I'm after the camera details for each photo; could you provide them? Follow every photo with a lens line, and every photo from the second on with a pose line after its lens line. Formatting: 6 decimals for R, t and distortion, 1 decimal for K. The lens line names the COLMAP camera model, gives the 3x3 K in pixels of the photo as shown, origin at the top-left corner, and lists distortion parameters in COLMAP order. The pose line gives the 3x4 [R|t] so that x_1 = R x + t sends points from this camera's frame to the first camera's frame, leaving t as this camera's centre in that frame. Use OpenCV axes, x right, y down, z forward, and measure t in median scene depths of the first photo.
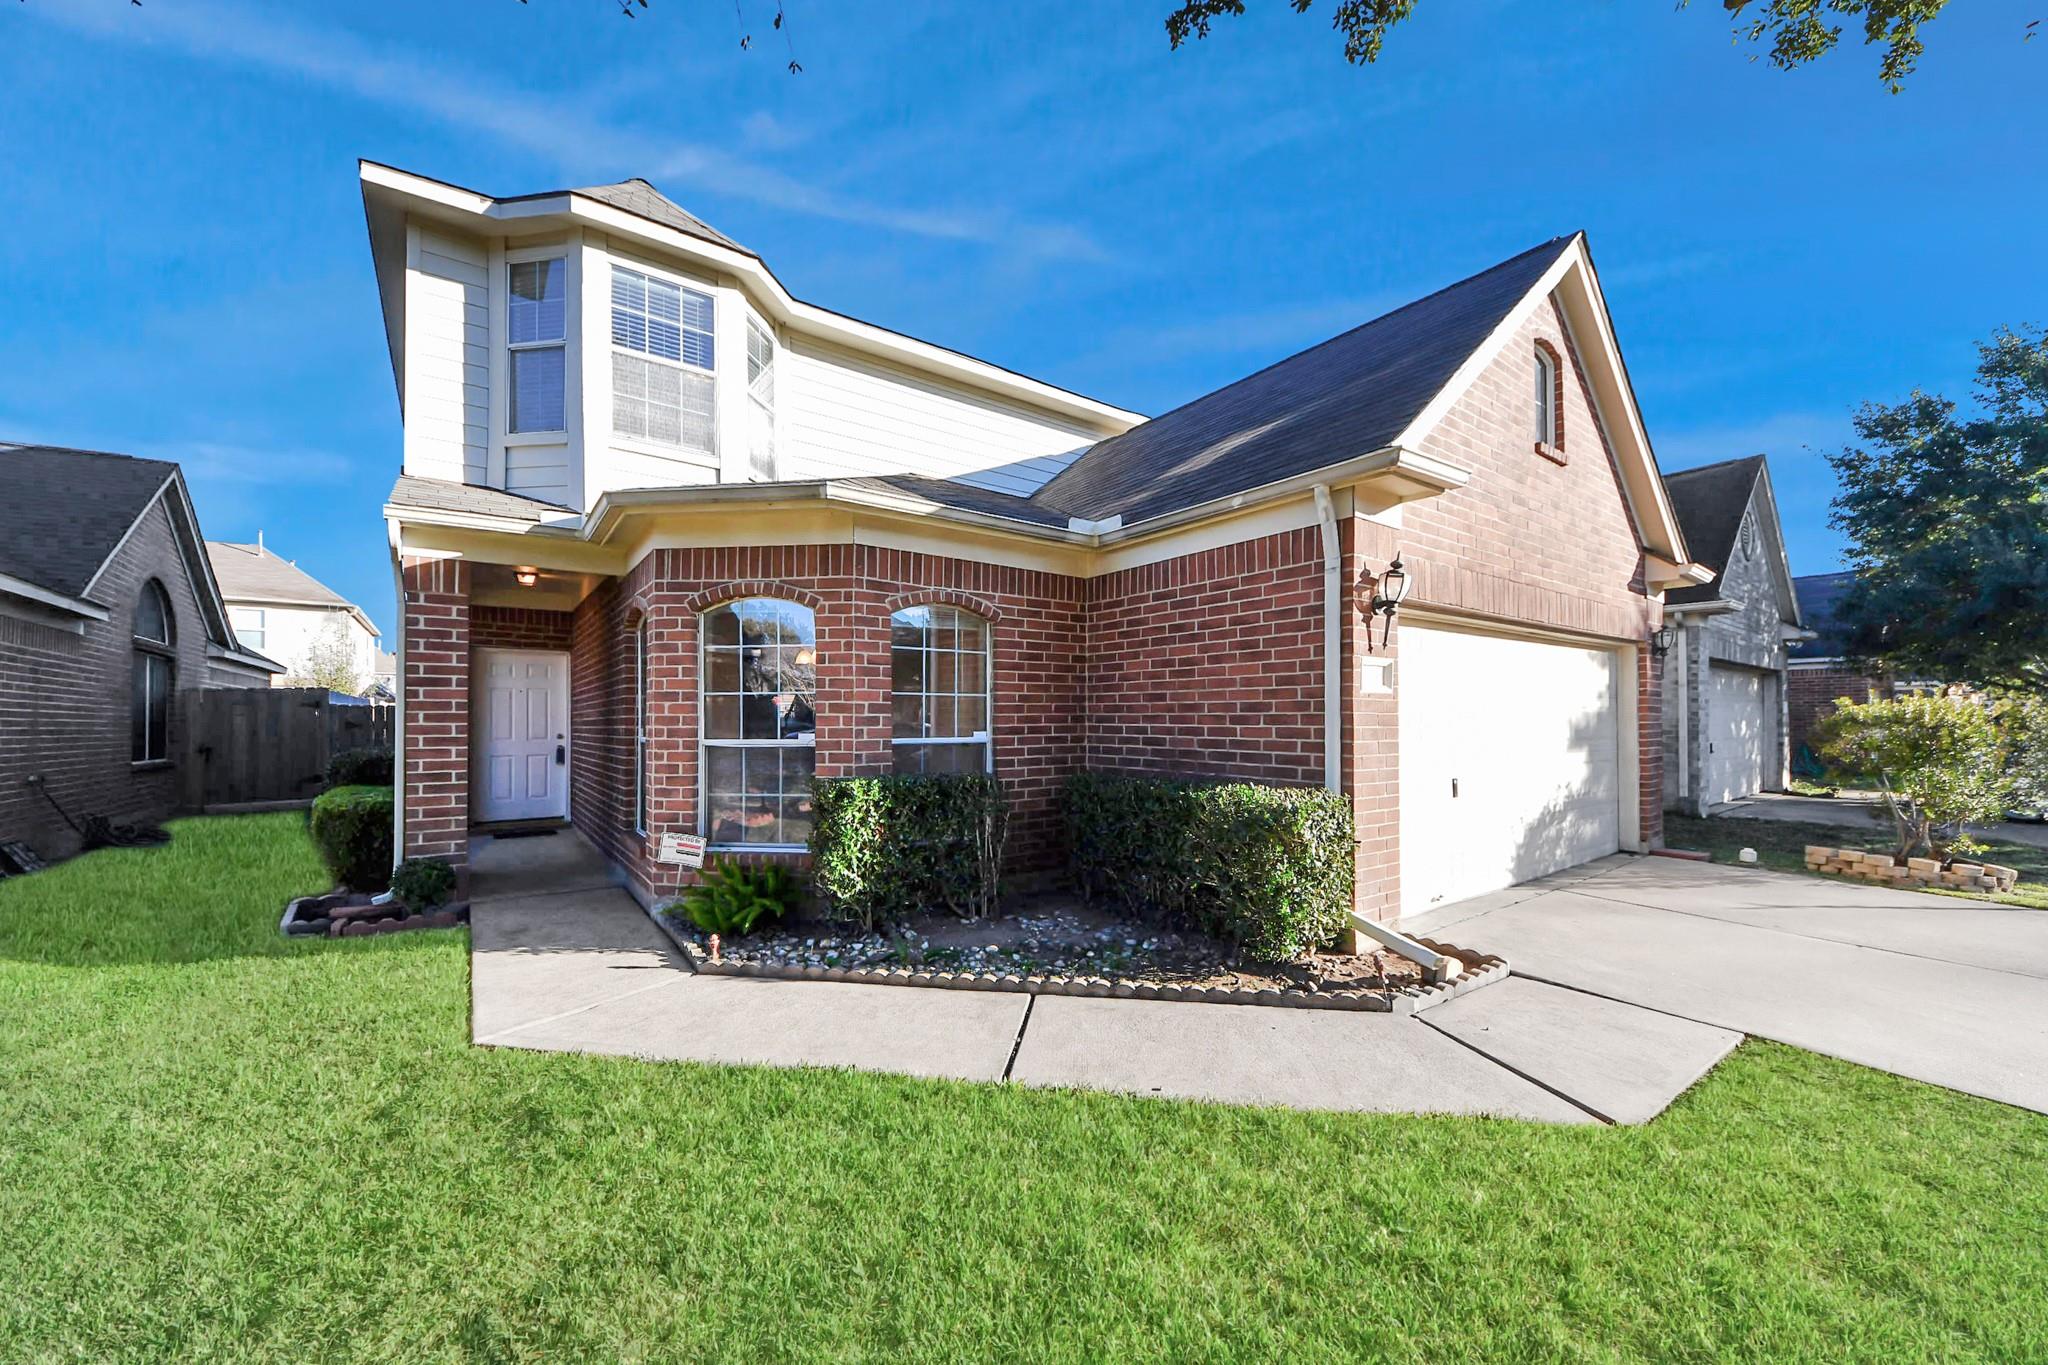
lens RADIAL K [[765.7, 0, 1027.6], [0, 765.7, 689.2], [0, 0, 1]] dist [0.051073, -0.036111]
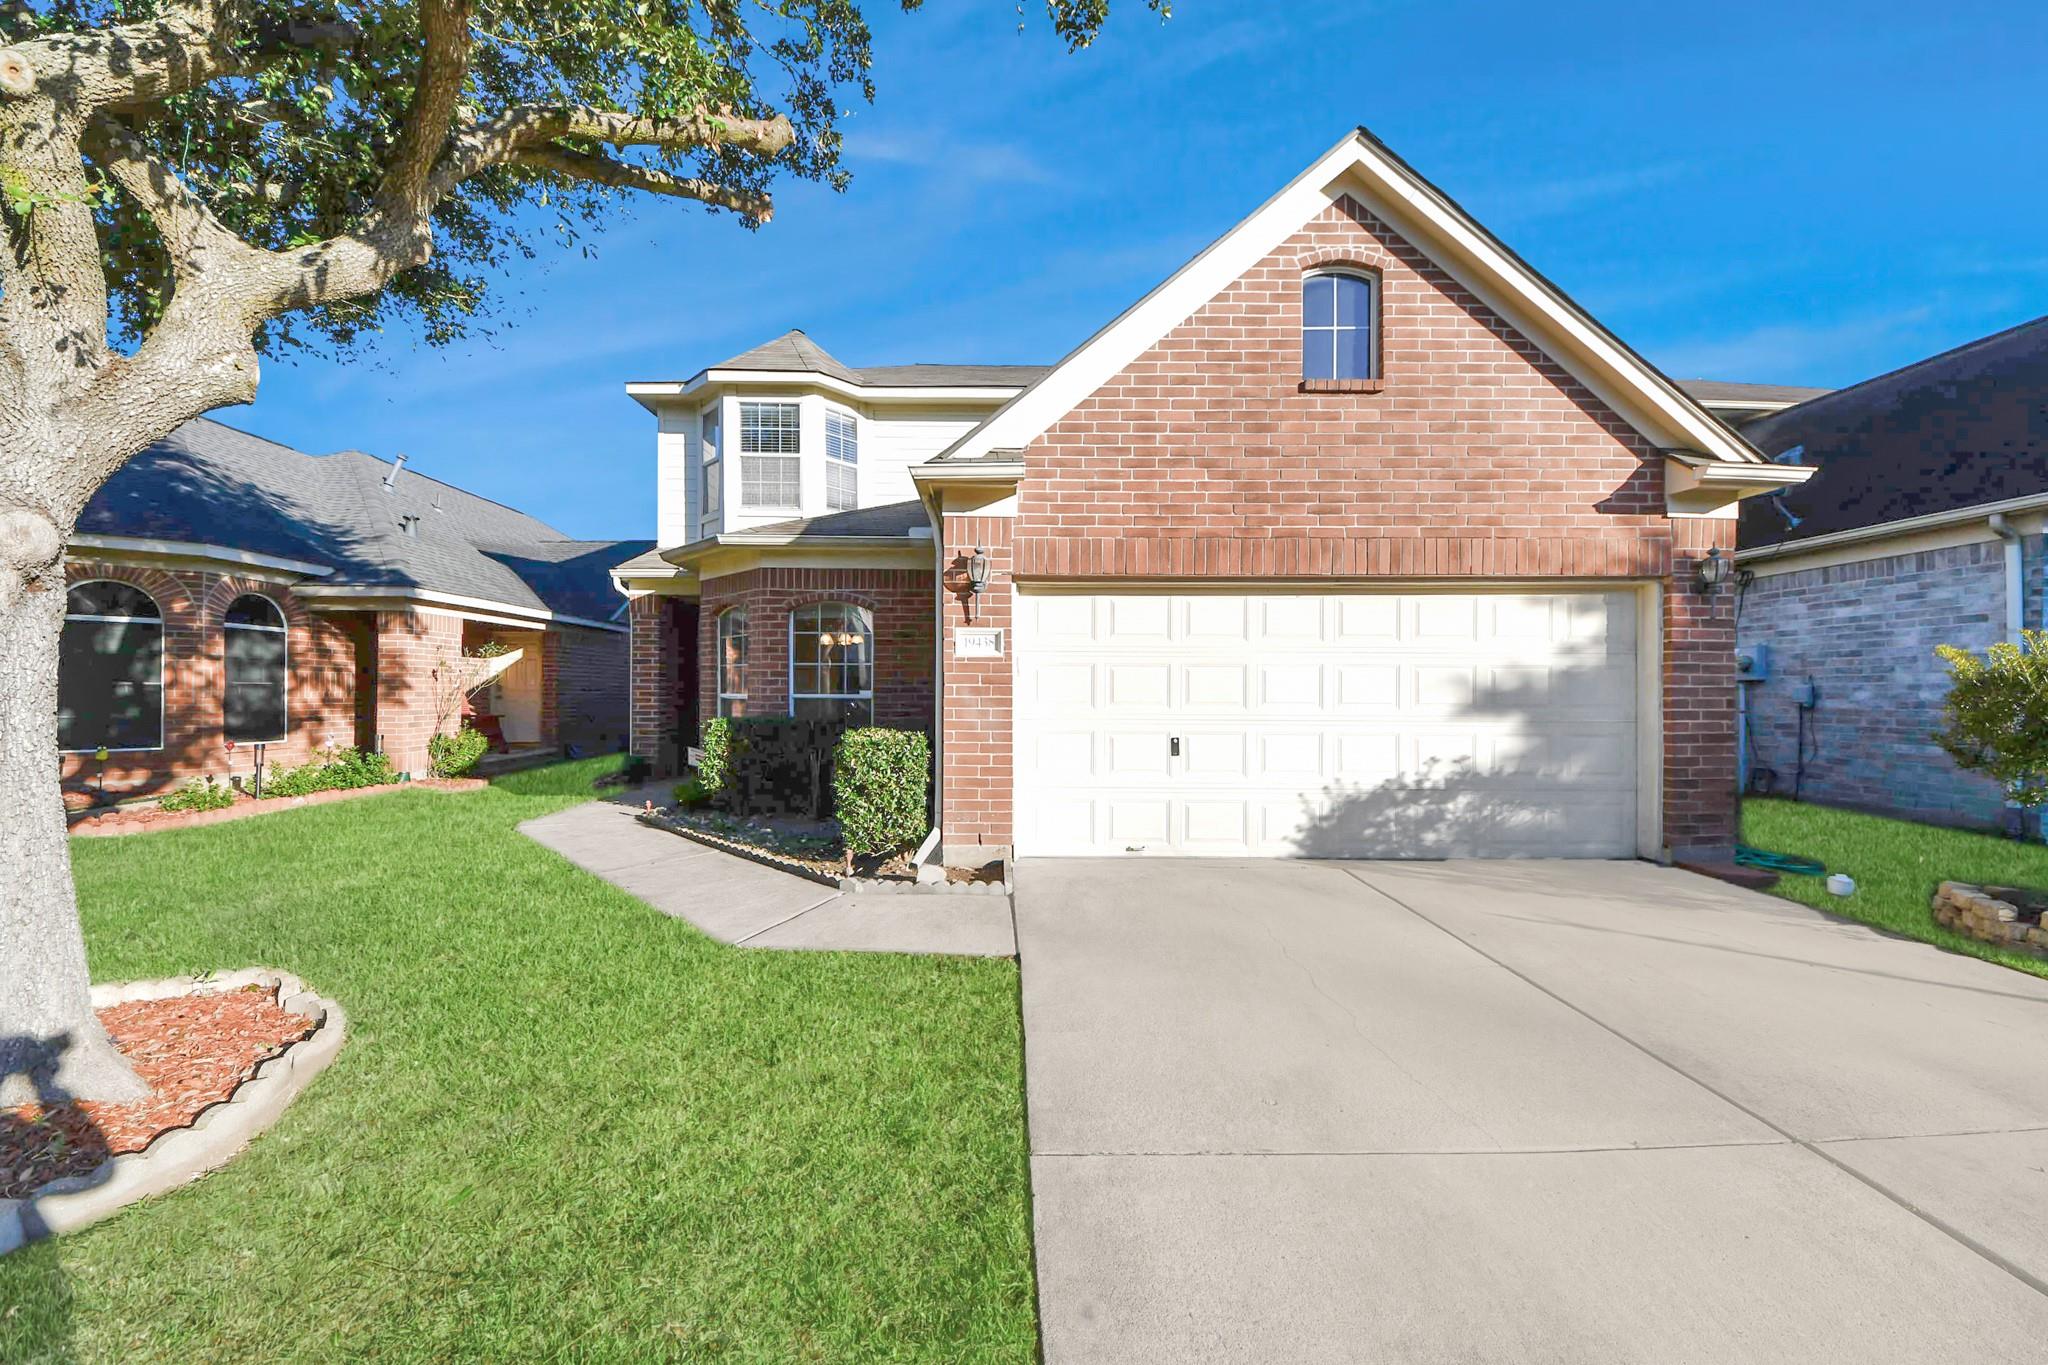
lens RADIAL K [[749.1, 0, 1029.1], [0, 749.1, 686.2], [0, 0, 1]] dist [0.000707, -0.003751]
pose [[0.806368, -0.000261, -0.591415, 0.864579], [0.018629, 0.999515, 0.024960, 0.016387], [0.591121, -0.031144, 0.805981, 0.079883]]
